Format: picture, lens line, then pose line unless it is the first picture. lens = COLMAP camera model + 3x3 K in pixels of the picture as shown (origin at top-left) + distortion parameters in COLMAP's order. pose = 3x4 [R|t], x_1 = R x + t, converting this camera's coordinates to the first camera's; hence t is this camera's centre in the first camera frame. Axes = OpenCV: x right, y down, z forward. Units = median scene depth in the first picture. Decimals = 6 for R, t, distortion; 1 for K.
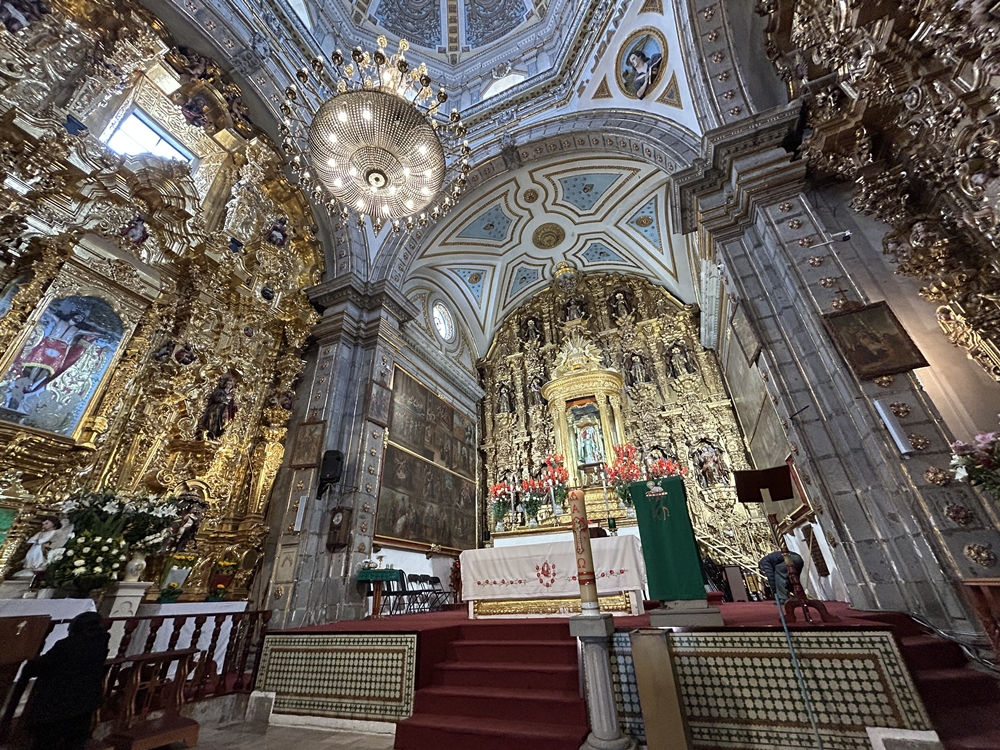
lens RADIAL K [[403.9, 0, 500.0], [0, 403.9, 375.0], [0, 0, 1]] dist [-0.001060, 0.000558]
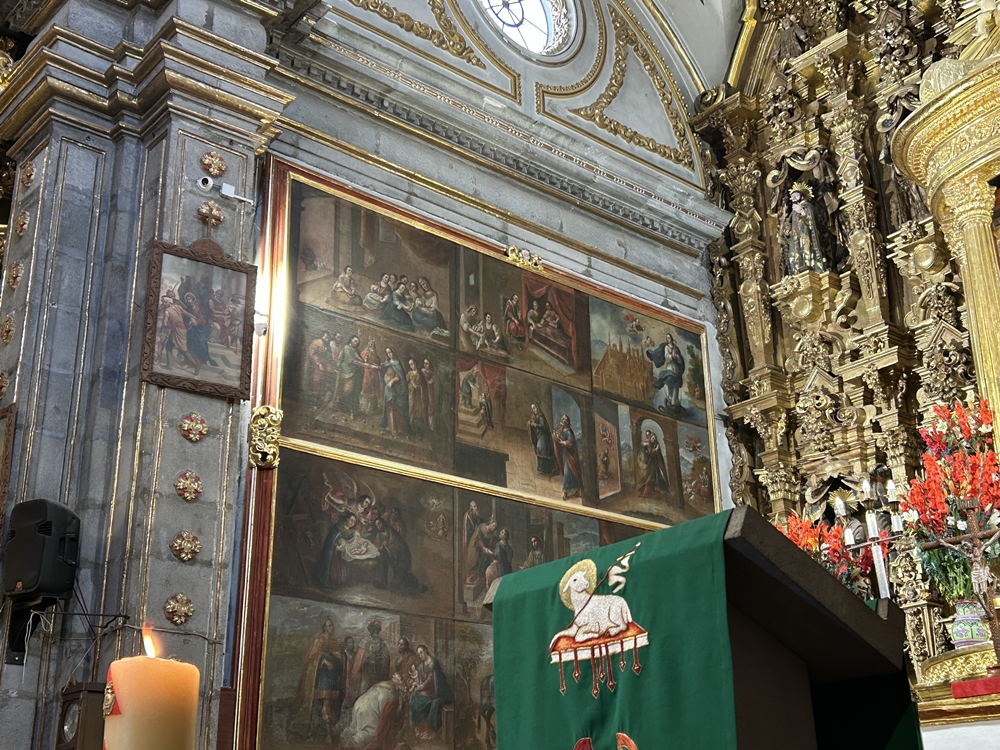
lens RADIAL K [[1232.4, 0, 500.0], [0, 1232.4, 375.0], [0, 0, 1]] dist [0.096131, -0.009622]
pose [[0.903369, -0.145242, -0.403521, 0.188289], [0.199096, 0.975400, 0.094636, 0.051258], [0.379849, -0.165831, 0.910063, 0.204696]]
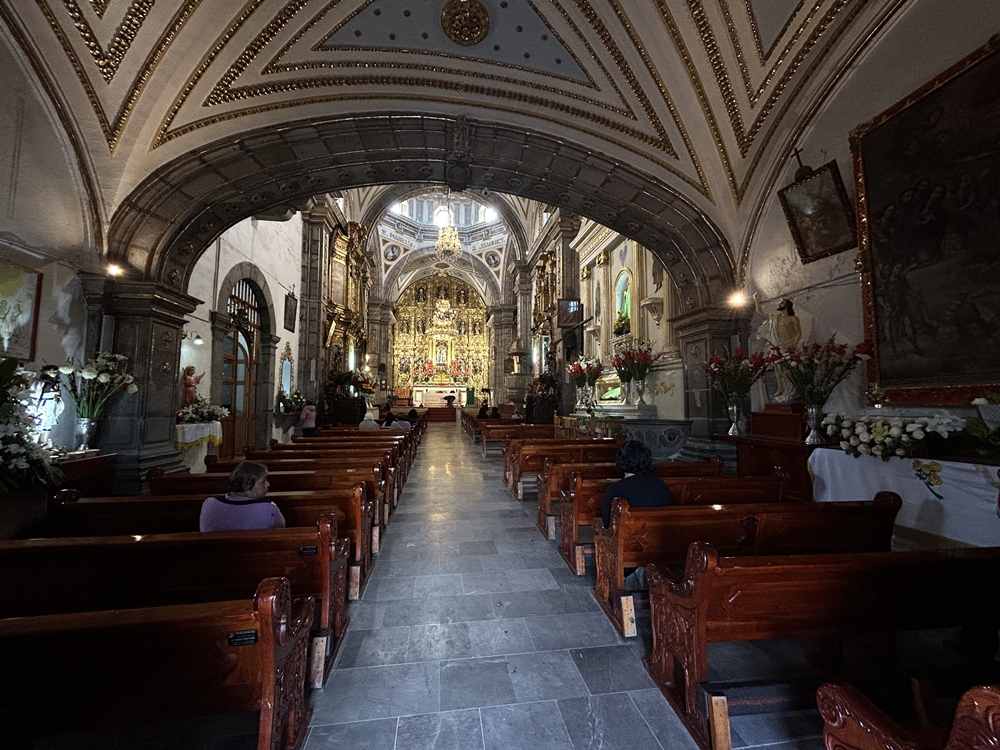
lens RADIAL K [[403.9, 0, 500.0], [0, 403.9, 375.0], [0, 0, 1]] dist [-0.001060, 0.000558]
pose [[0.844524, 0.076631, 0.530006, -0.912855], [-0.287541, 0.899827, 0.328073, -0.748115], [-0.451773, -0.429464, 0.781960, -1.430707]]
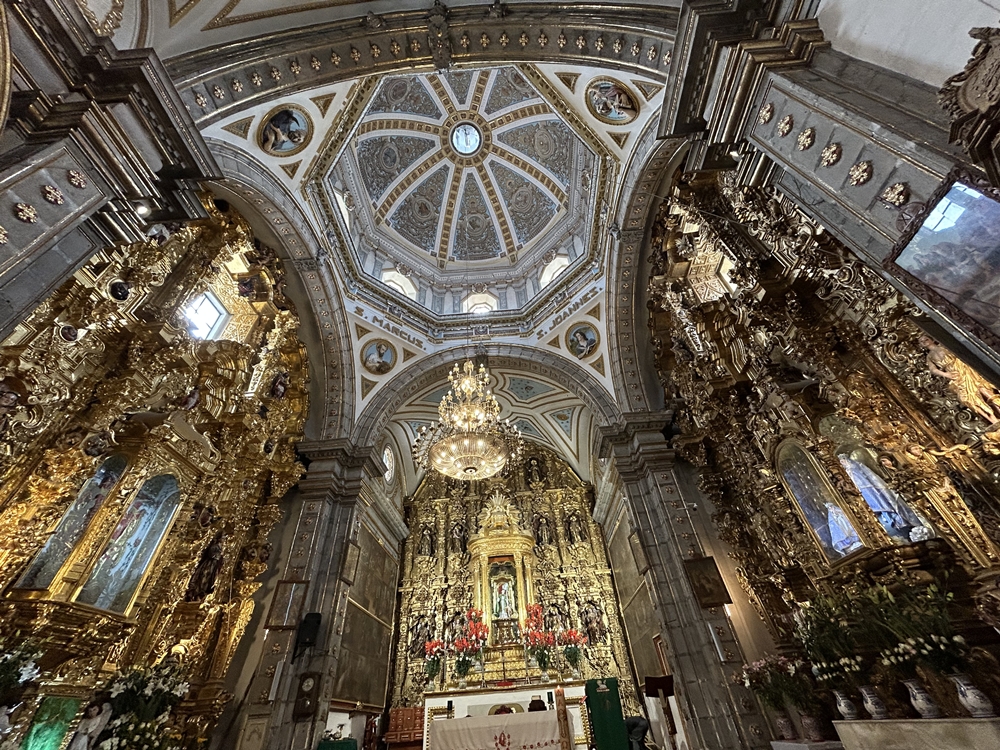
lens RADIAL K [[403.9, 0, 500.0], [0, 403.9, 375.0], [0, 0, 1]] dist [-0.001060, 0.000558]
pose [[0.939772, 0.209446, 0.270112, -0.244931], [-0.140401, 0.957059, -0.253625, -0.155472], [-0.311634, 0.200426, 0.928824, -0.221091]]
